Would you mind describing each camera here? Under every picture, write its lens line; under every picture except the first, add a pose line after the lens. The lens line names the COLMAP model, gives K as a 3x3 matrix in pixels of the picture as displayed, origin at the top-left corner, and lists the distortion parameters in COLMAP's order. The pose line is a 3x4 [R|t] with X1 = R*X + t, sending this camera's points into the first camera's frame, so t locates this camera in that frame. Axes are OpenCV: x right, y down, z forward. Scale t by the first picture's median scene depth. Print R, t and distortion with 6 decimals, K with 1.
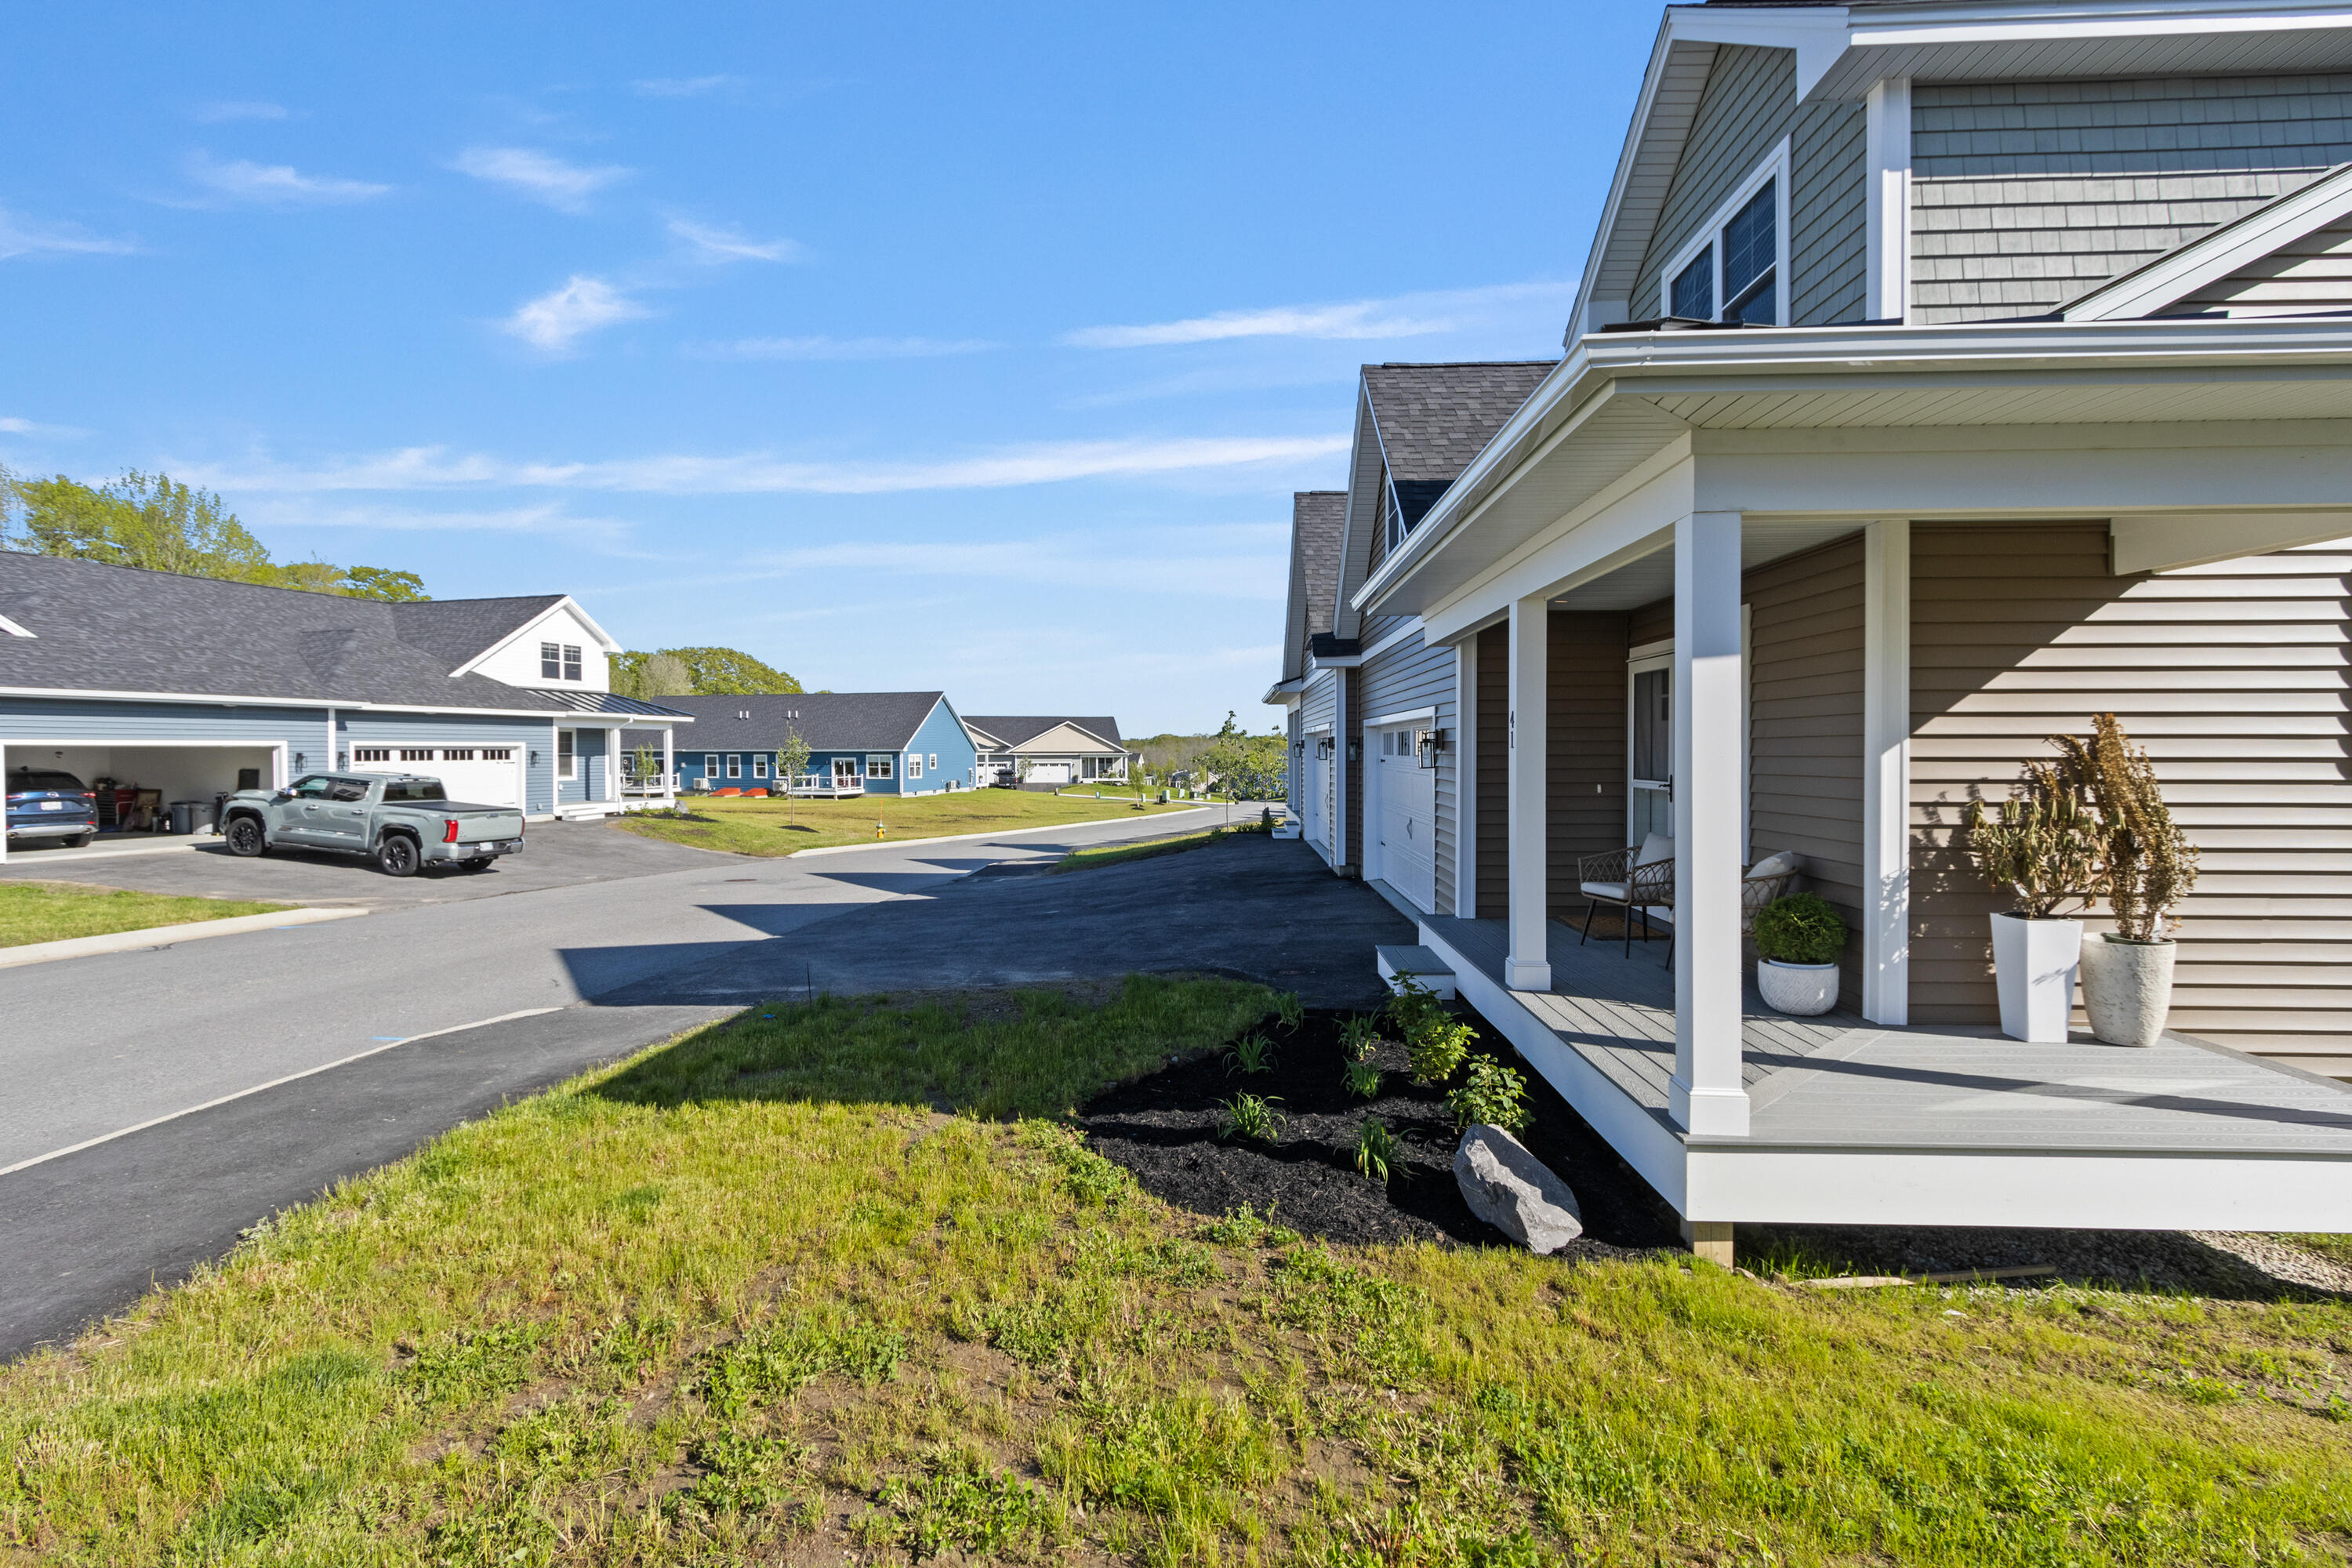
lens RADIAL K [[1097.0, 0, 1163.7], [0, 1097.0, 764.1], [0, 0, 1]] dist [0.005477, -0.001341]
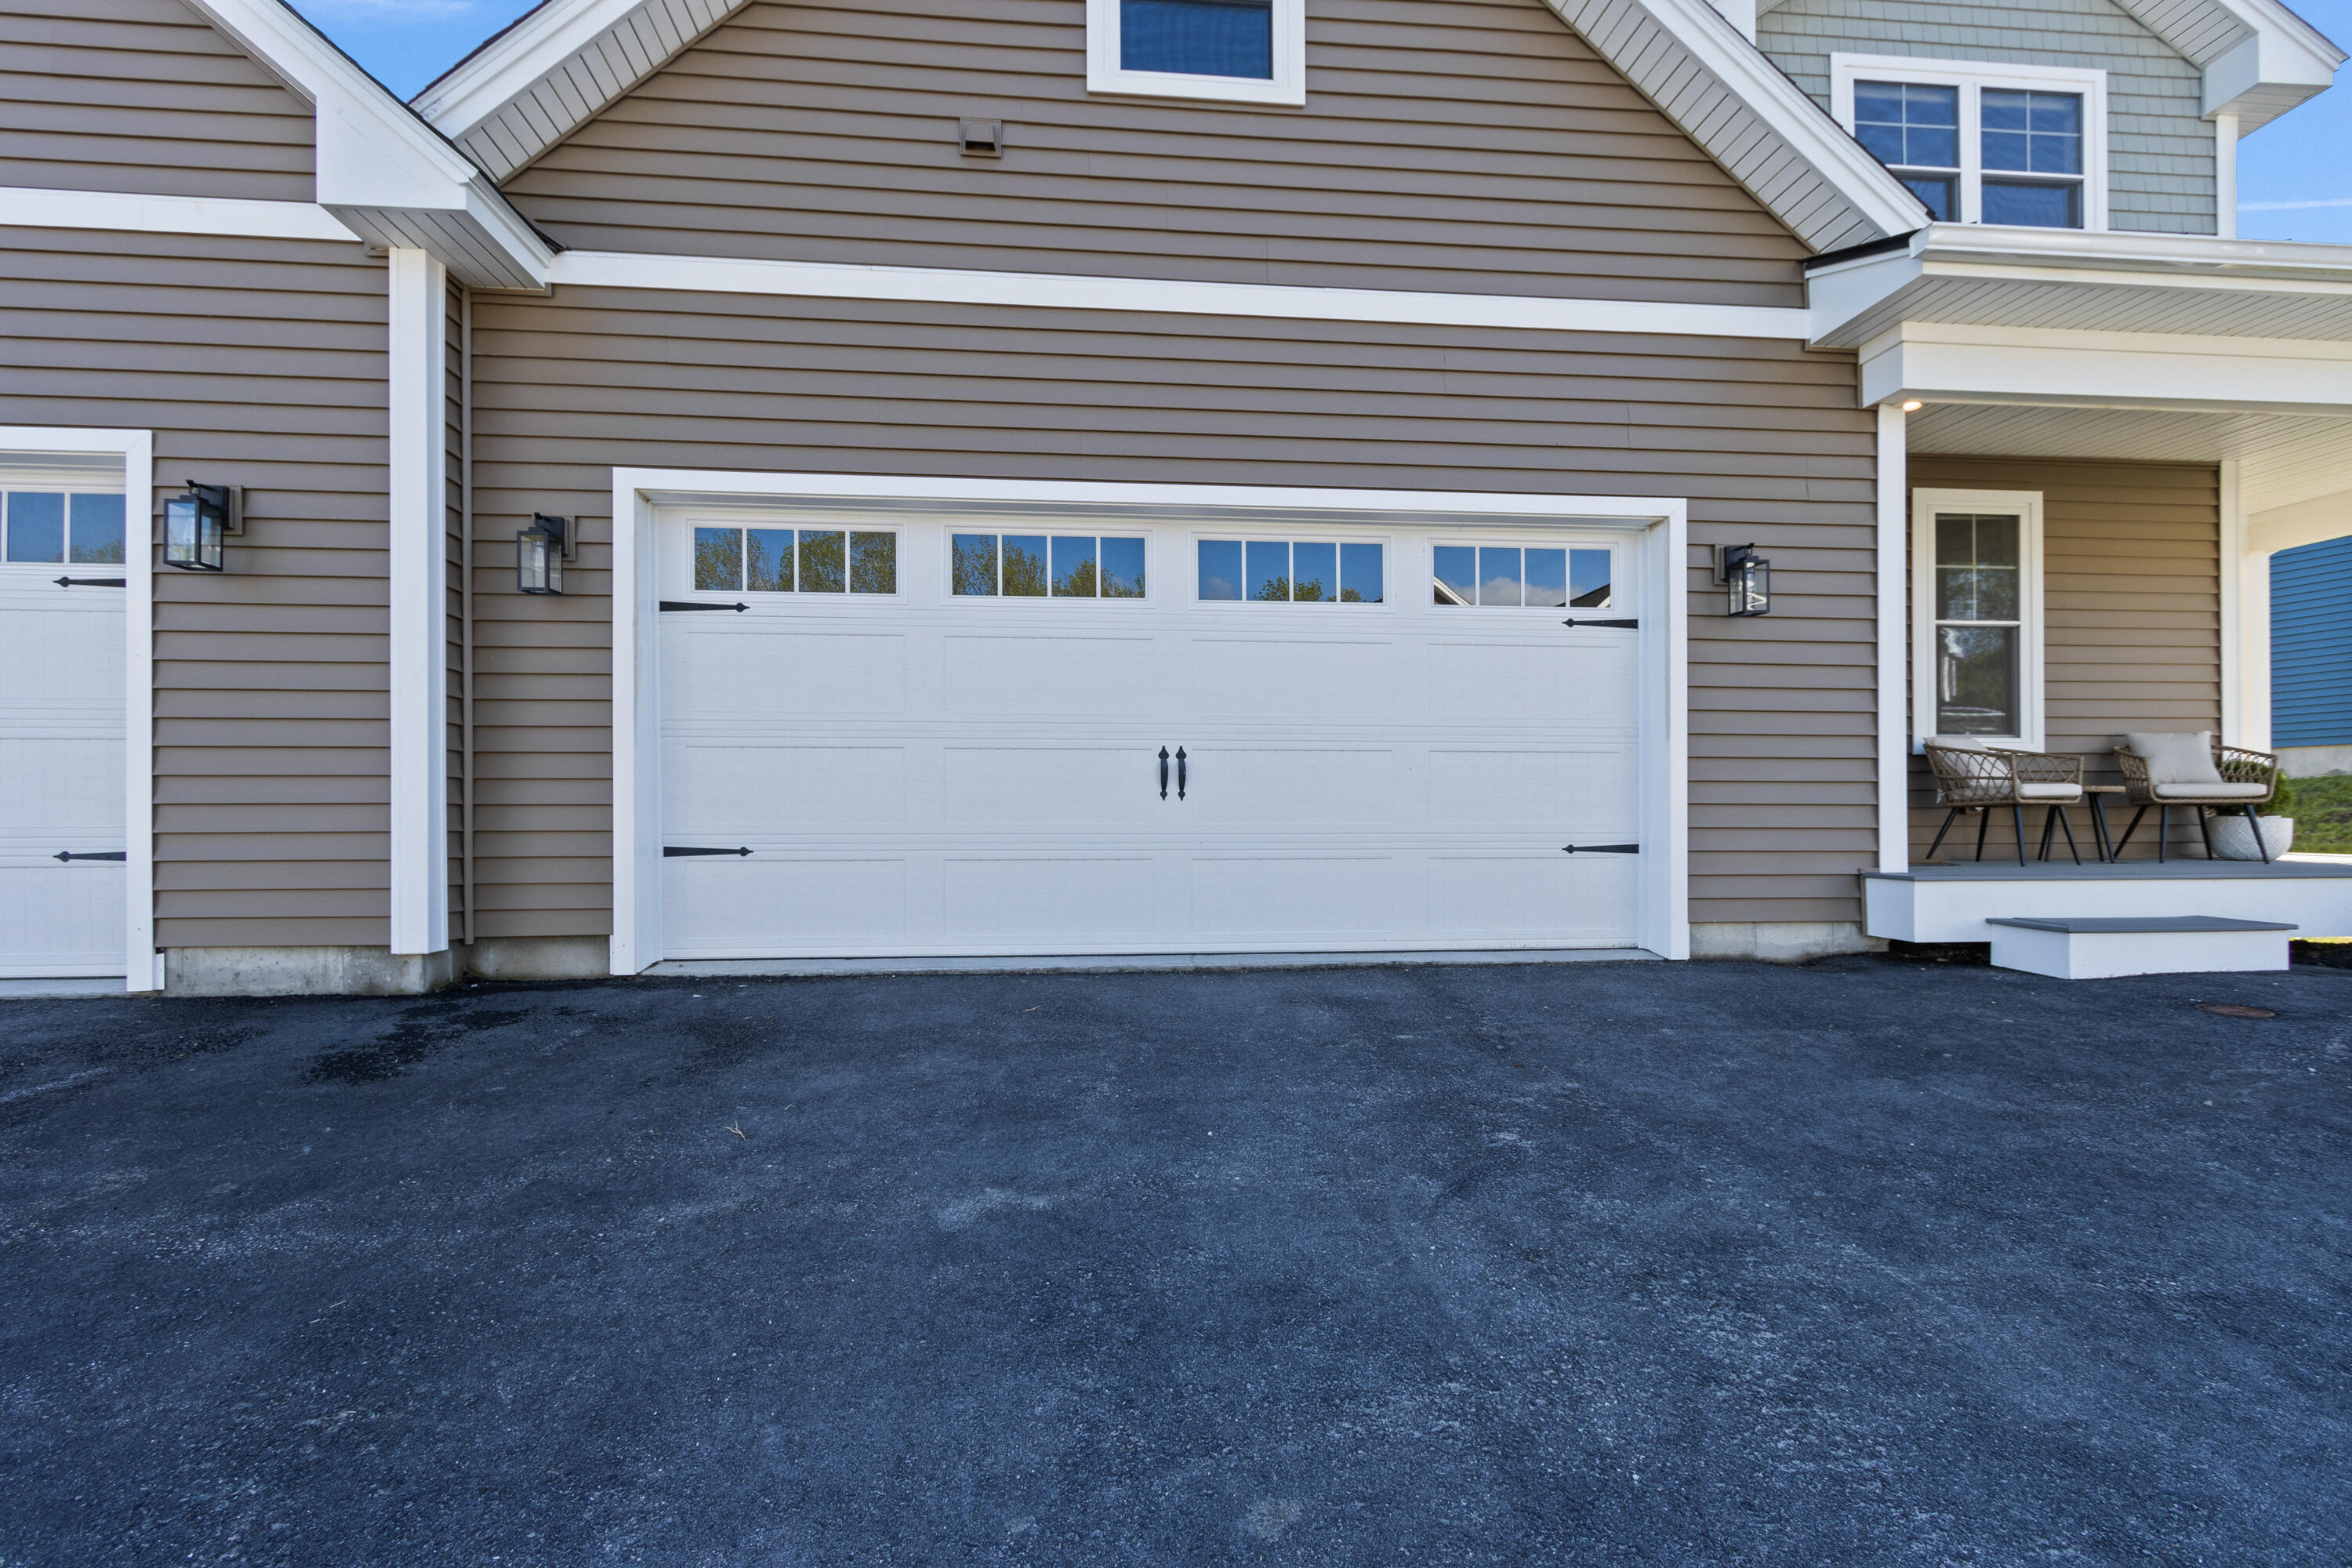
lens RADIAL K [[1097.0, 0, 1161.1], [0, 1097.0, 809.5], [0, 0, 1]] dist [0.005477, -0.001341]
pose [[-0.151955, 0.005115, 0.988374, -0.416845], [0.015965, 0.999869, -0.002720, 0.166013], [-0.988258, 0.015366, -0.152017, 2.410246]]
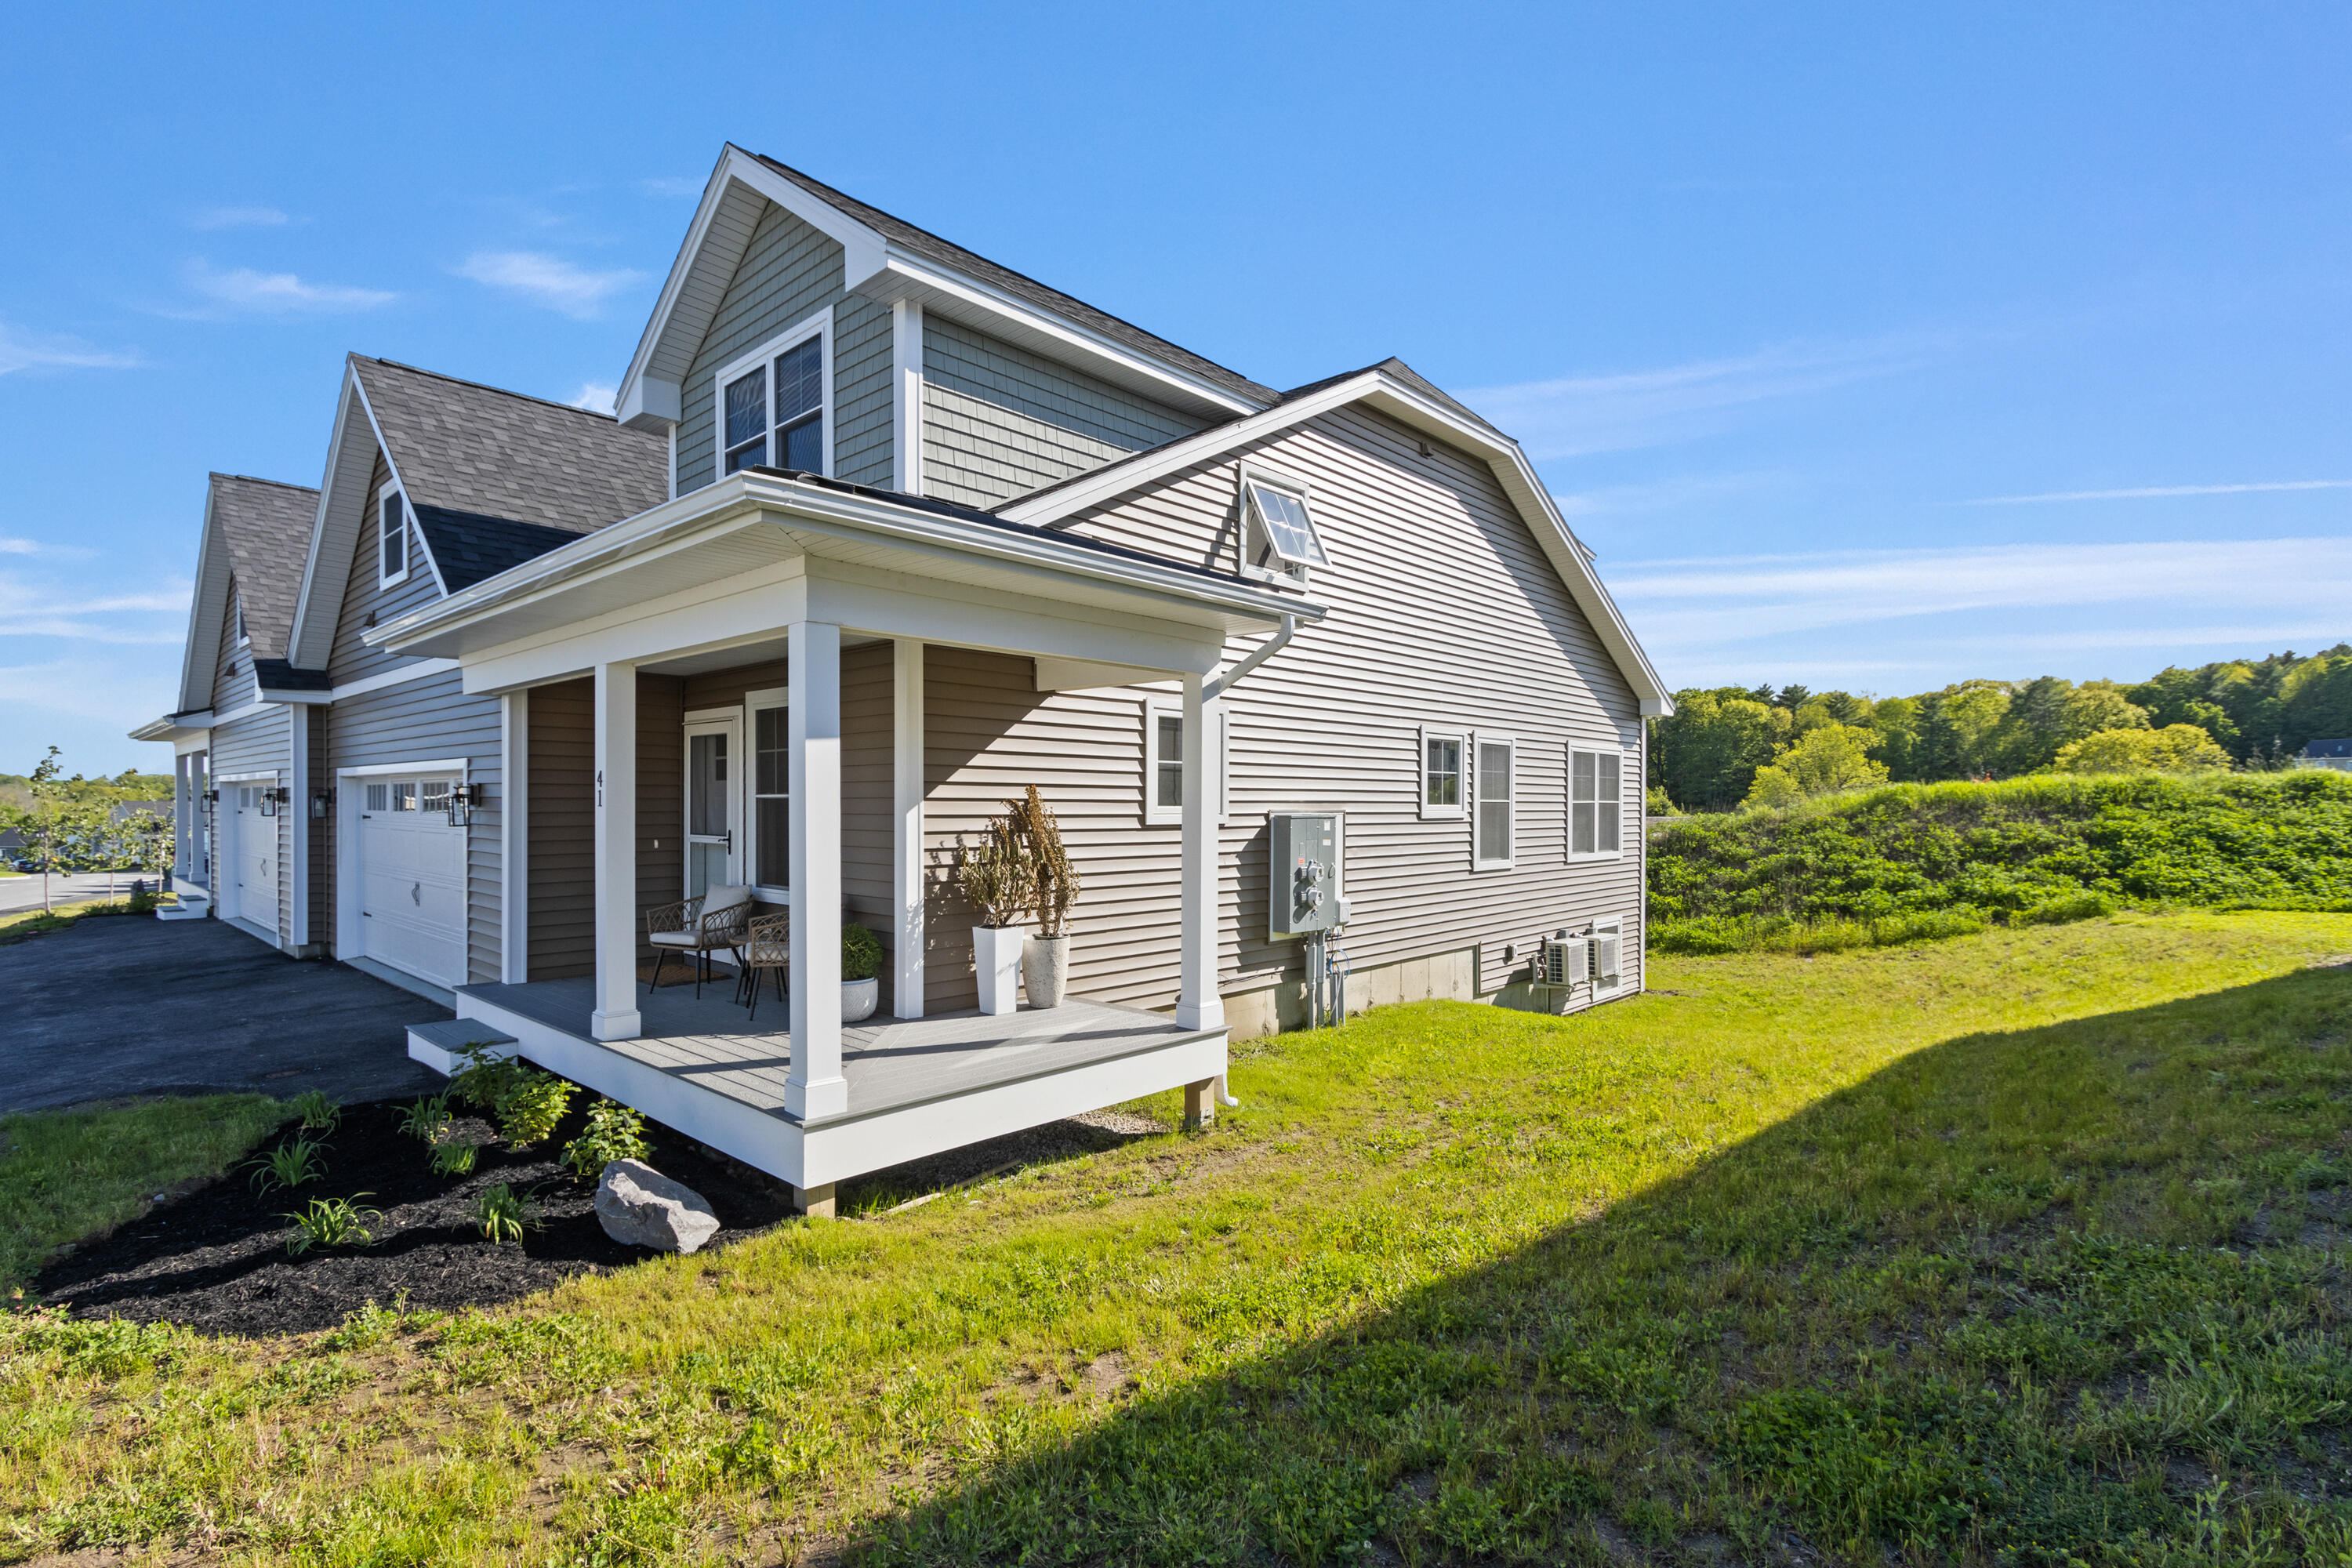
lens RADIAL K [[1097.0, 0, 1183.4], [0, 1097.0, 815.5], [0, 0, 1]] dist [0.005477, -0.001341]
pose [[0.637063, -0.003702, 0.770803, -0.146108], [0.004721, 0.999988, 0.000901, -0.005472], [-0.770797, 0.003065, 0.637073, -0.087747]]
